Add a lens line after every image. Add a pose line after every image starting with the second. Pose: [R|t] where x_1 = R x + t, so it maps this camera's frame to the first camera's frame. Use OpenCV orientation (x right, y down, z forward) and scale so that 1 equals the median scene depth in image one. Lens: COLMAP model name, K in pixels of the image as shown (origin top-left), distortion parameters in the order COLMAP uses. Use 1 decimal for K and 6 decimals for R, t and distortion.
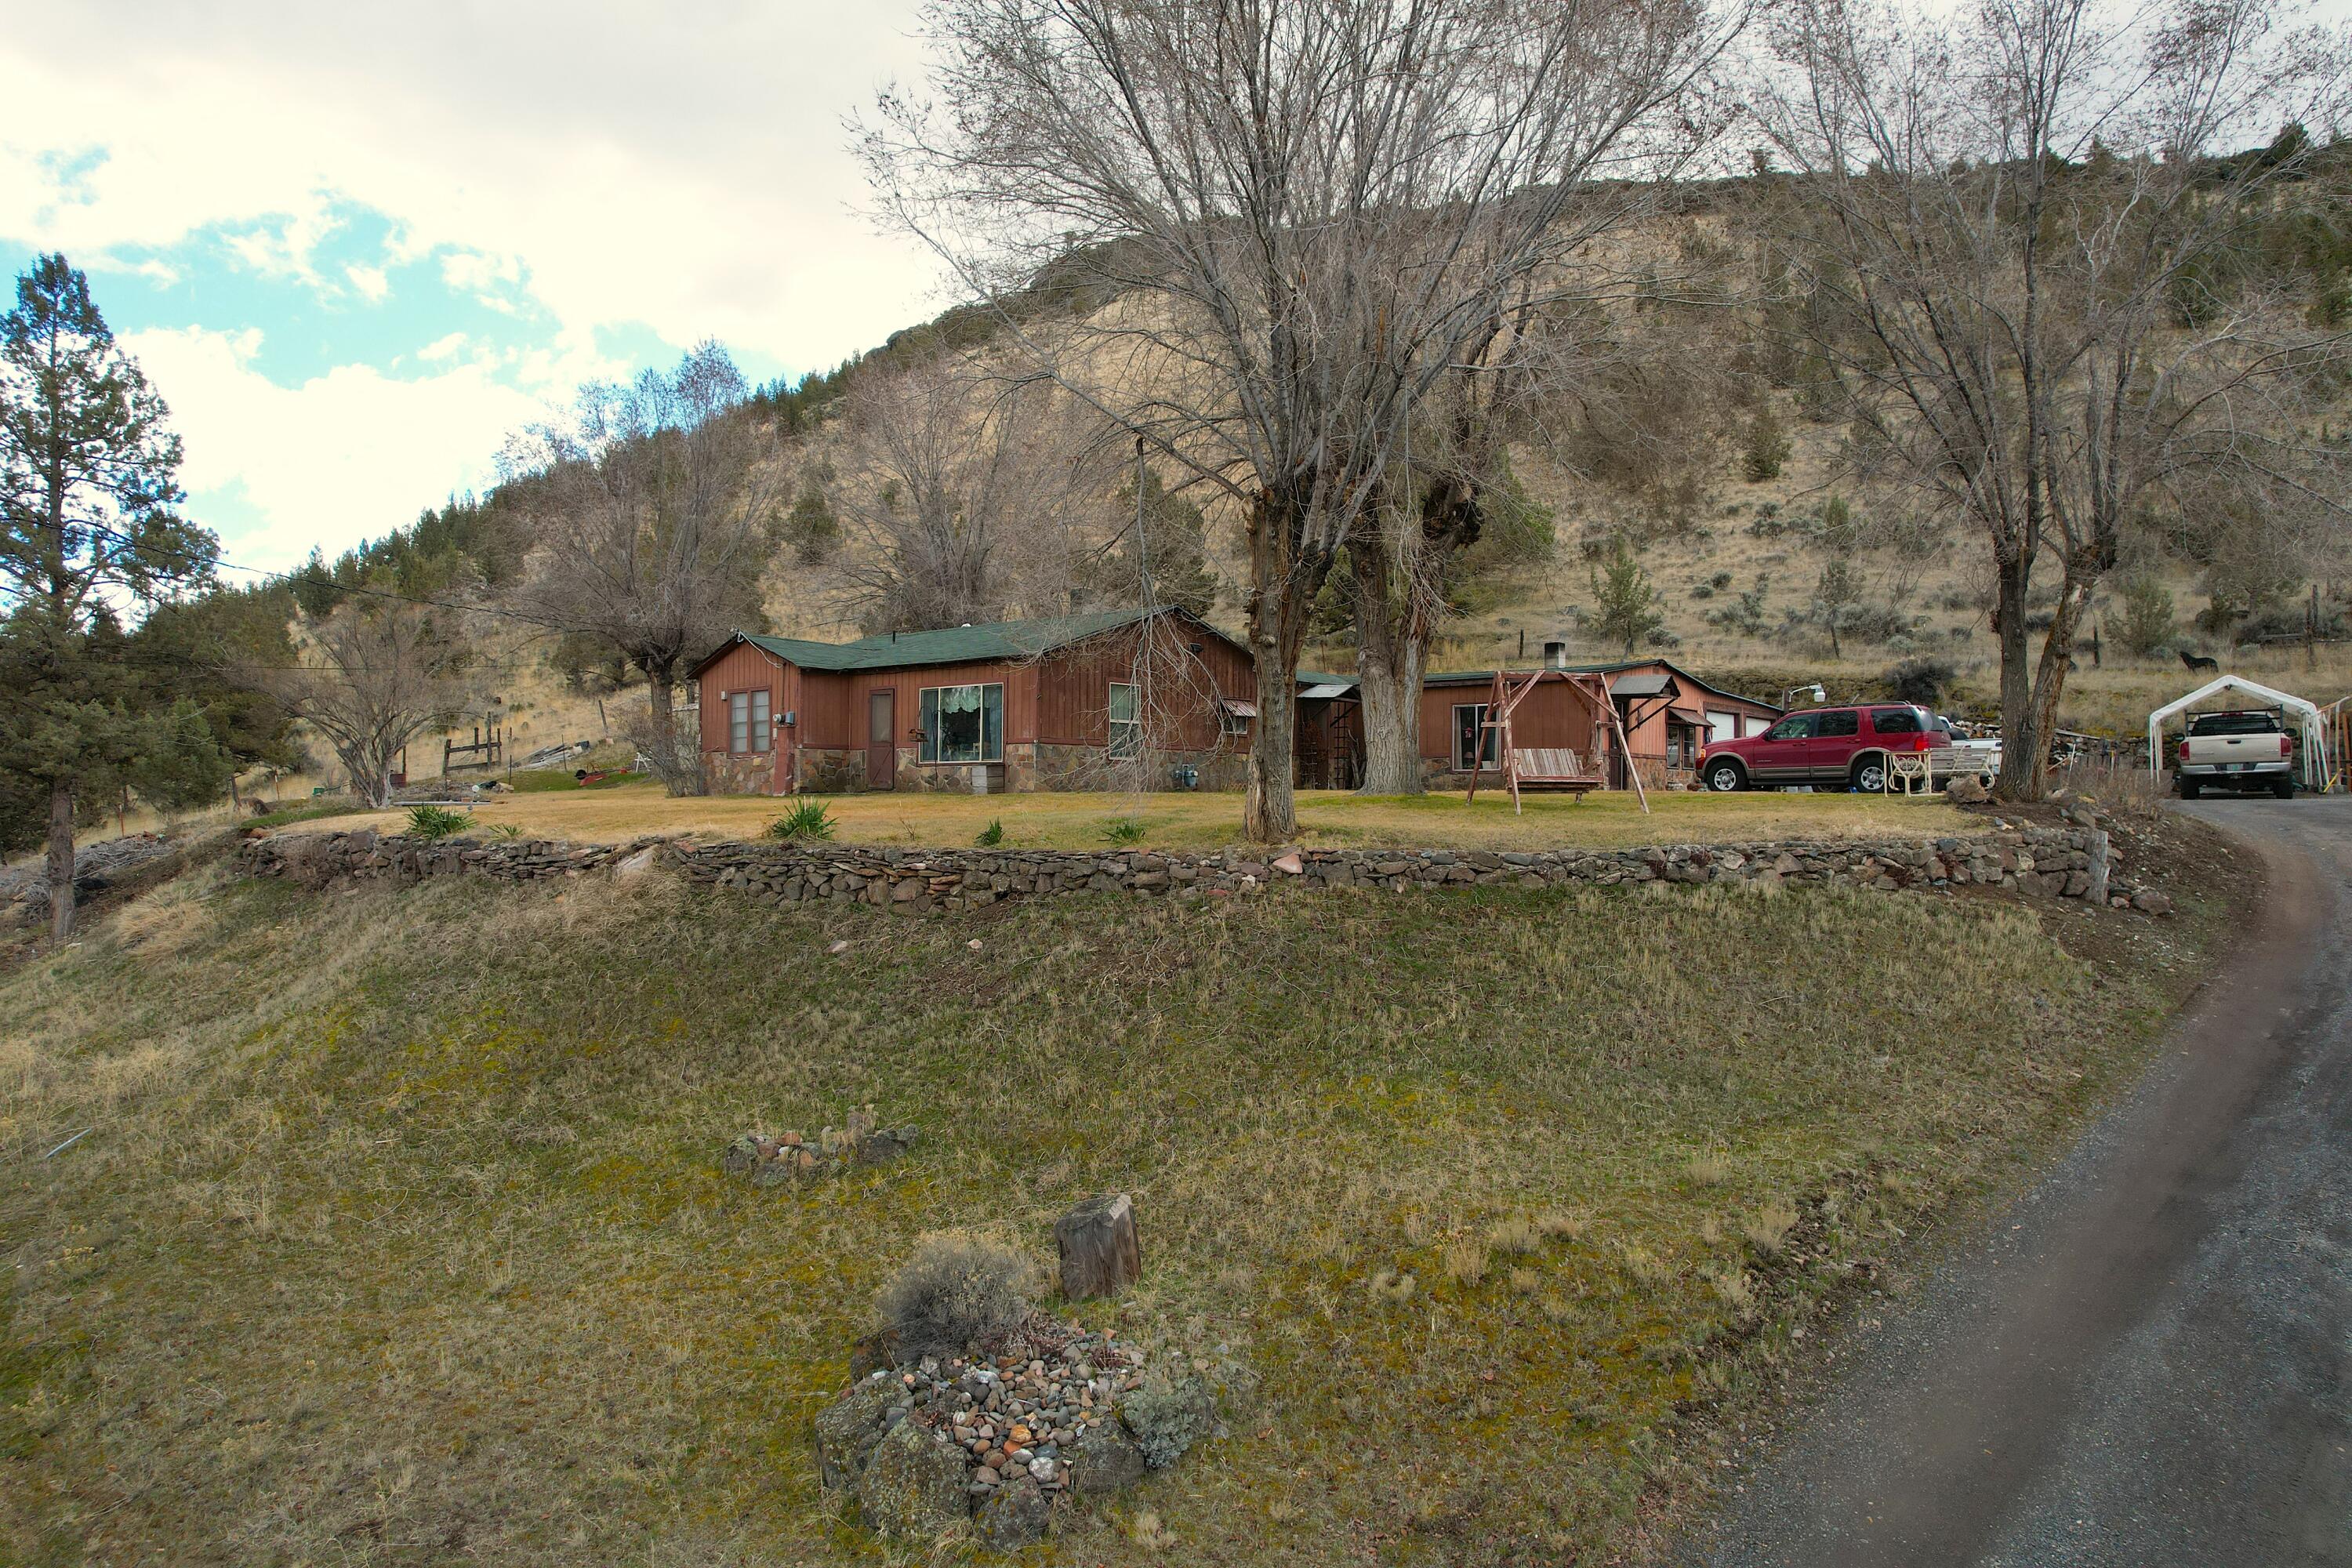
lens RADIAL K [[1487.2, 0, 1176.0], [0, 1487.2, 784.0], [0, 0, 1]] dist [-0.066057, 0.046987]
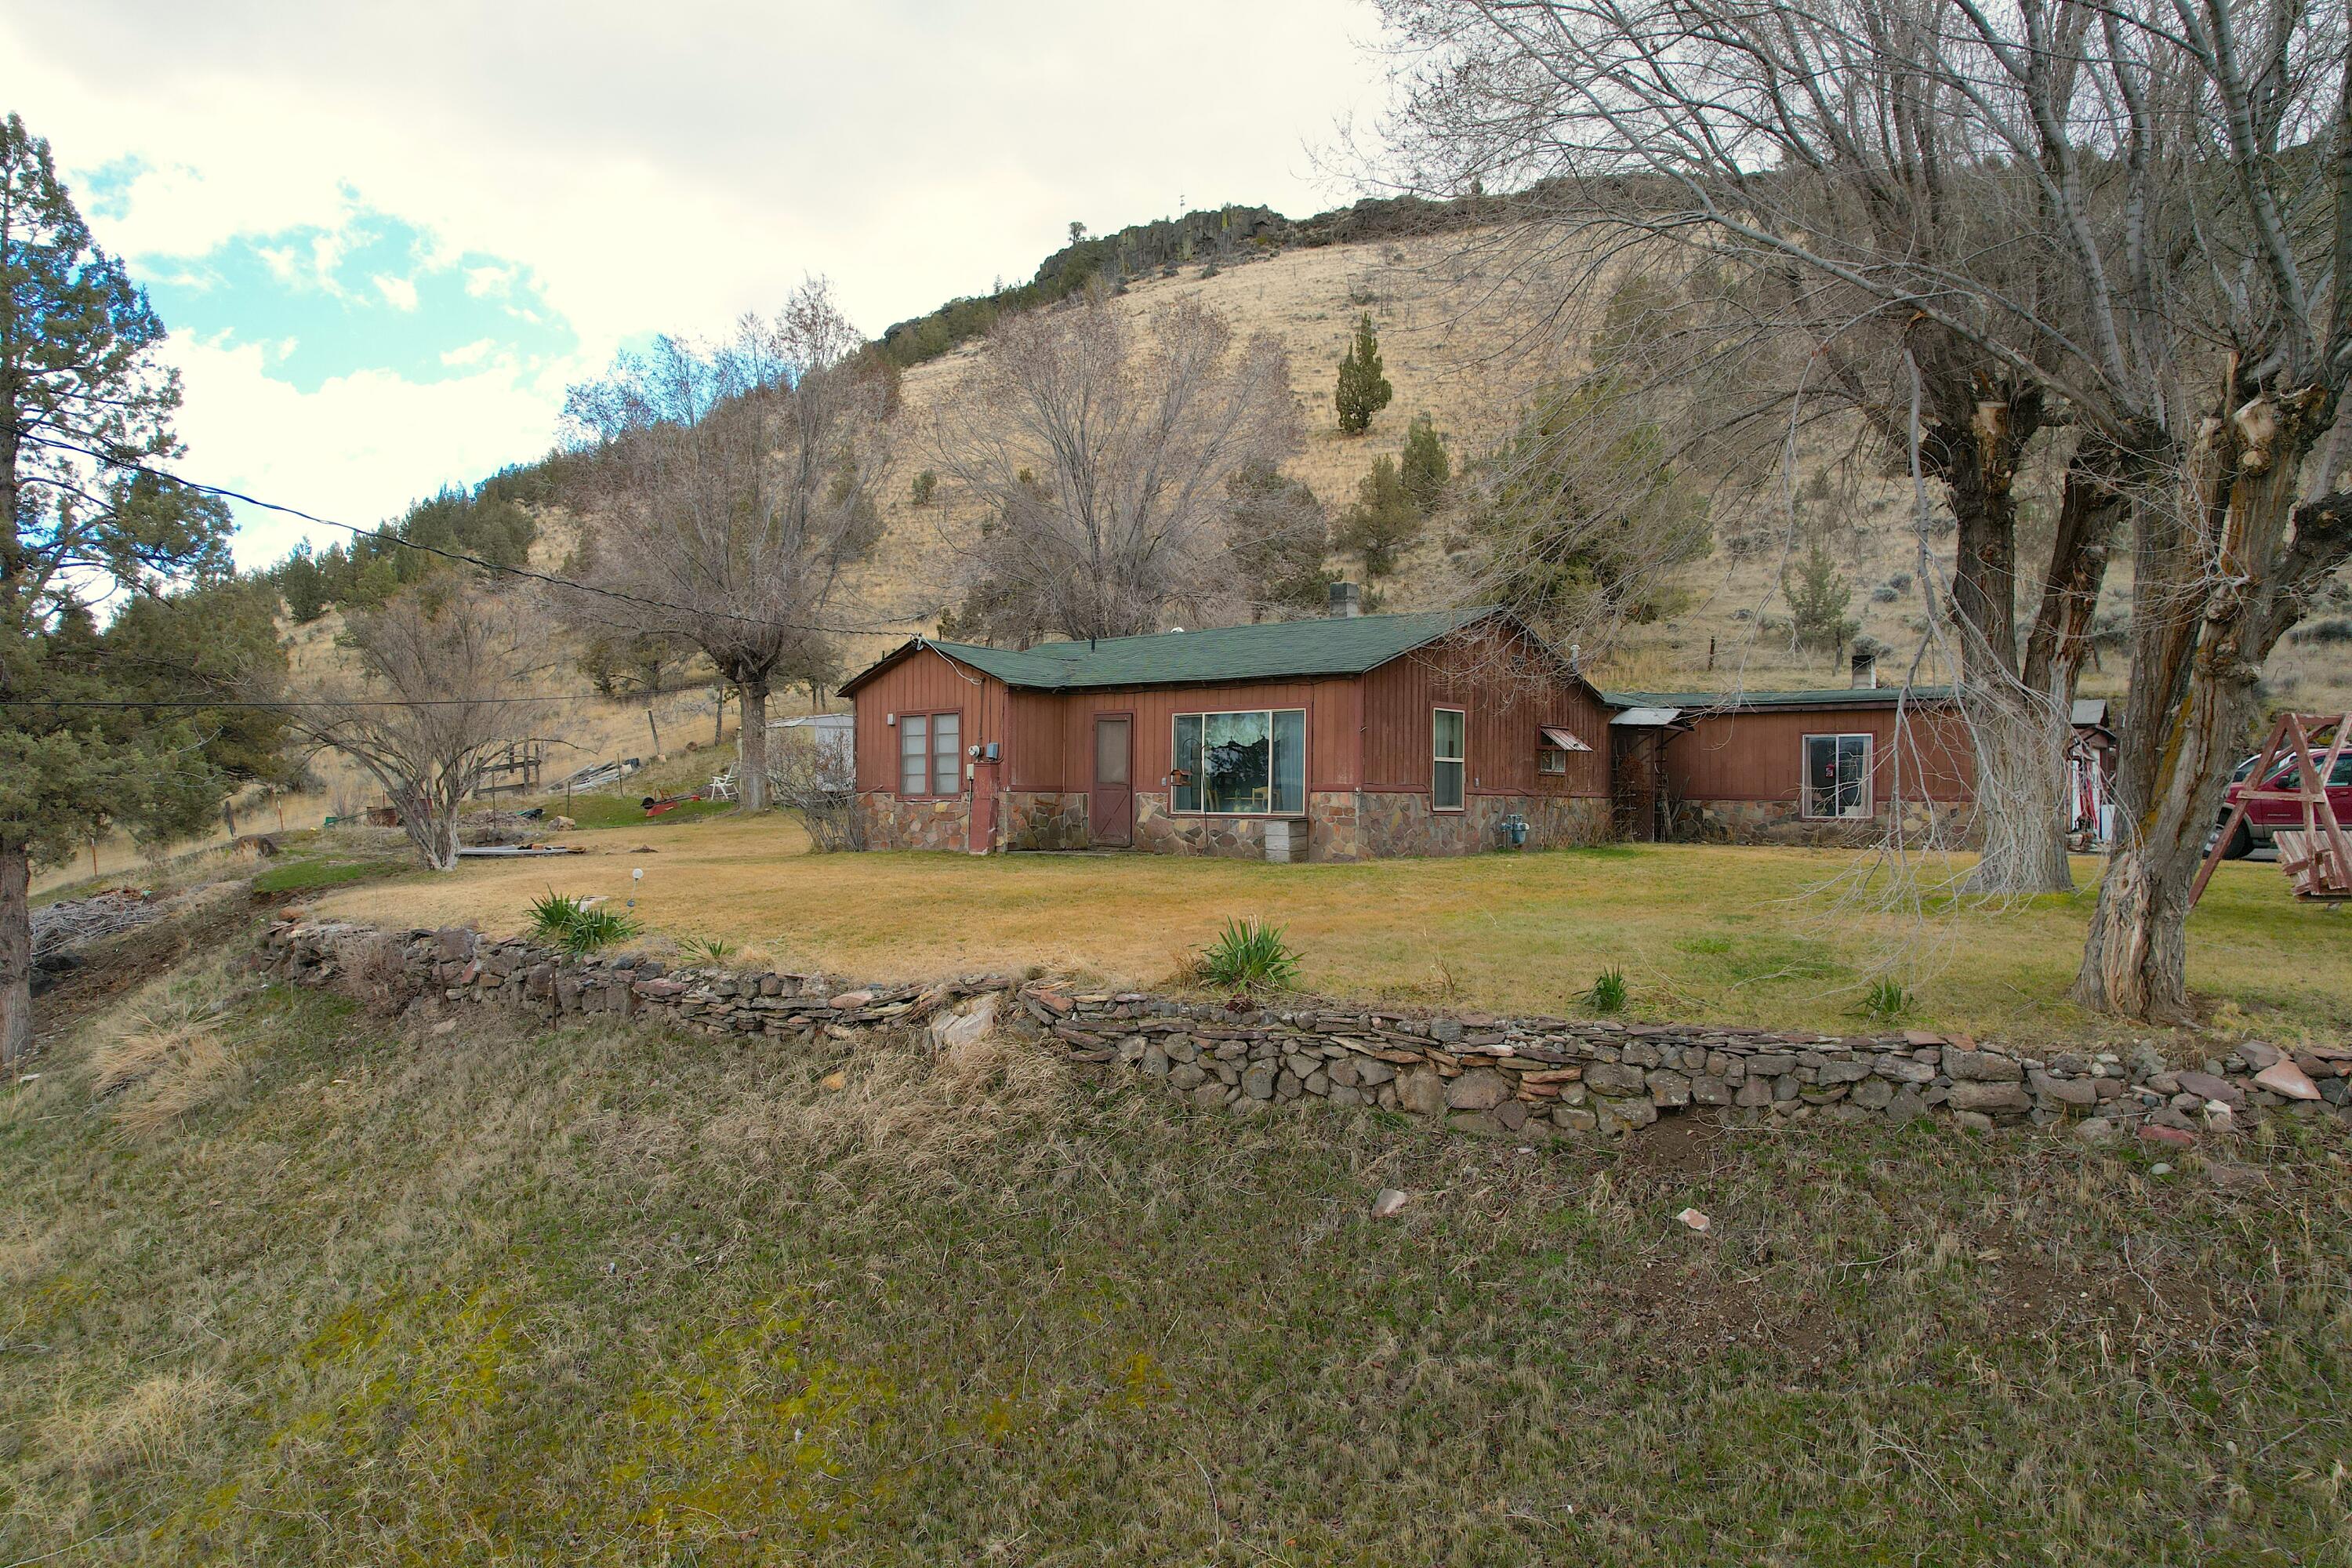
lens RADIAL K [[1490.3, 0, 1174.1], [0, 1490.3, 780.8], [0, 0, 1]] dist [-0.063961, 0.047234]
pose [[0.999924, 0.004156, 0.011617, -0.188483], [-0.004124, 0.999987, -0.002856, -0.029596], [-0.011629, 0.002807, 0.999928, 0.255138]]
